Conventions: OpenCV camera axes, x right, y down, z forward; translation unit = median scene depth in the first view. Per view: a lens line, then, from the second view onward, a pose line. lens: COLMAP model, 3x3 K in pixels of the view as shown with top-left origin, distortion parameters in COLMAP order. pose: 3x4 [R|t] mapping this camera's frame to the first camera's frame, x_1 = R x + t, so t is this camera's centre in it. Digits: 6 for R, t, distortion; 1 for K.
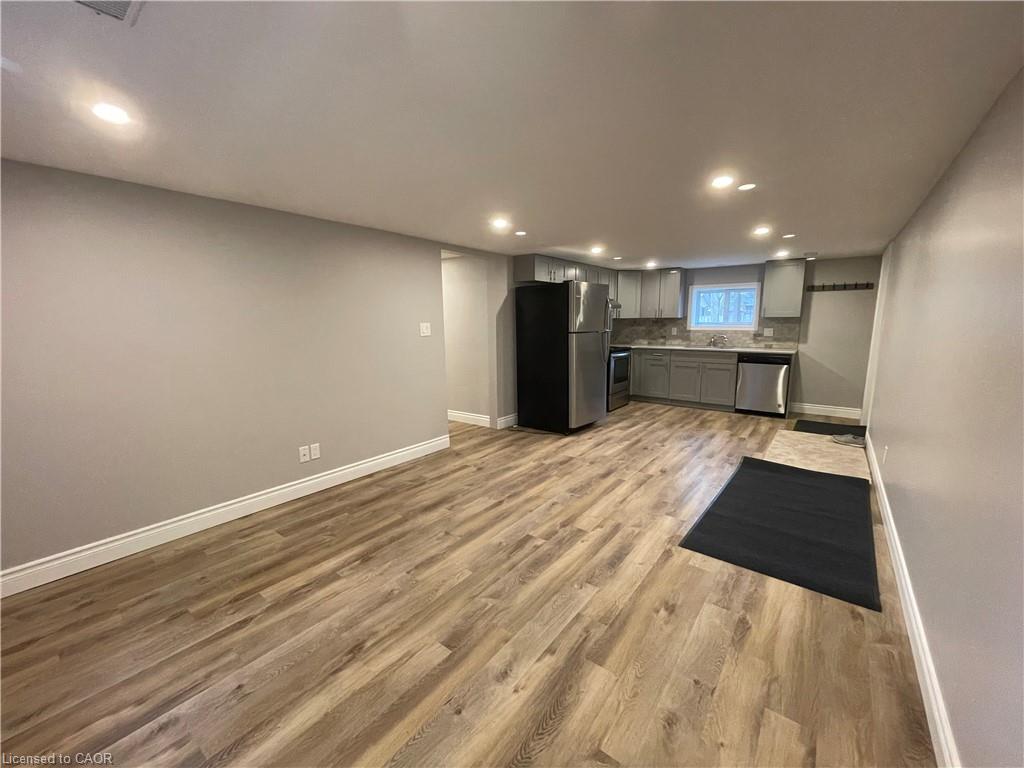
lens RADIAL K [[414.4, 0, 508.5], [0, 414.4, 386.1], [0, 0, 1]] dist [-0.001380, 0.000847]
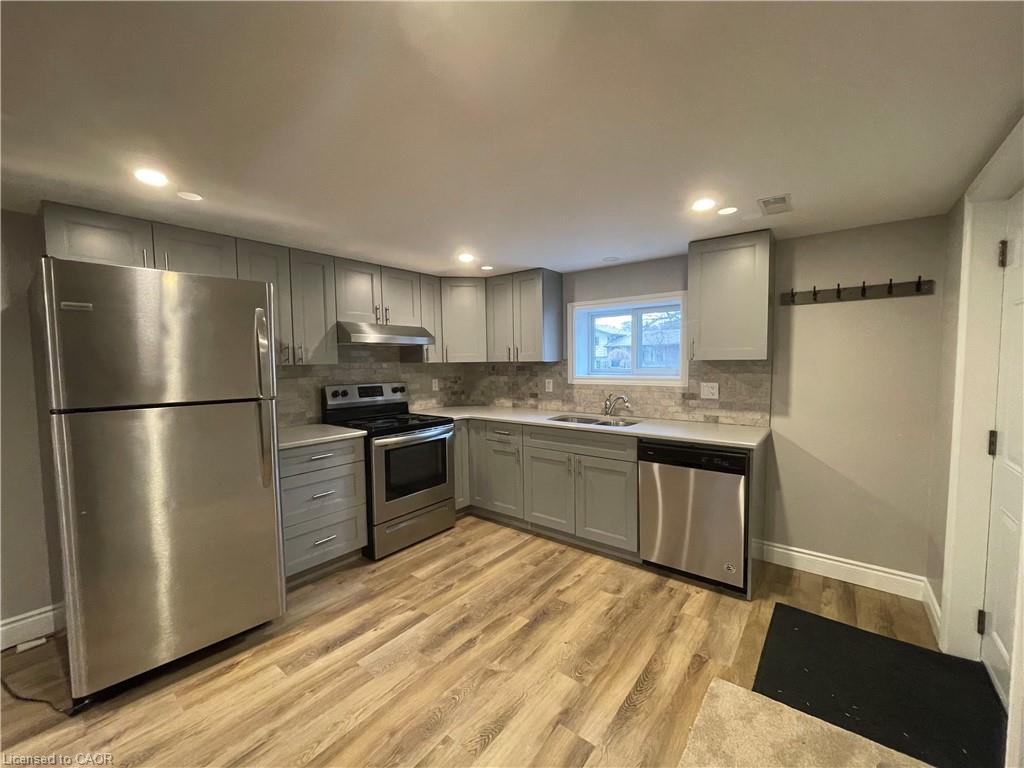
lens RADIAL K [[414.4, 0, 508.5], [0, 414.4, 386.1], [0, 0, 1]] dist [-0.001380, 0.000847]
pose [[0.999901, -0.004674, -0.013250, 0.631730], [0.003381, 0.995378, -0.095975, -0.141911], [0.013638, 0.095921, 0.995296, 0.813011]]
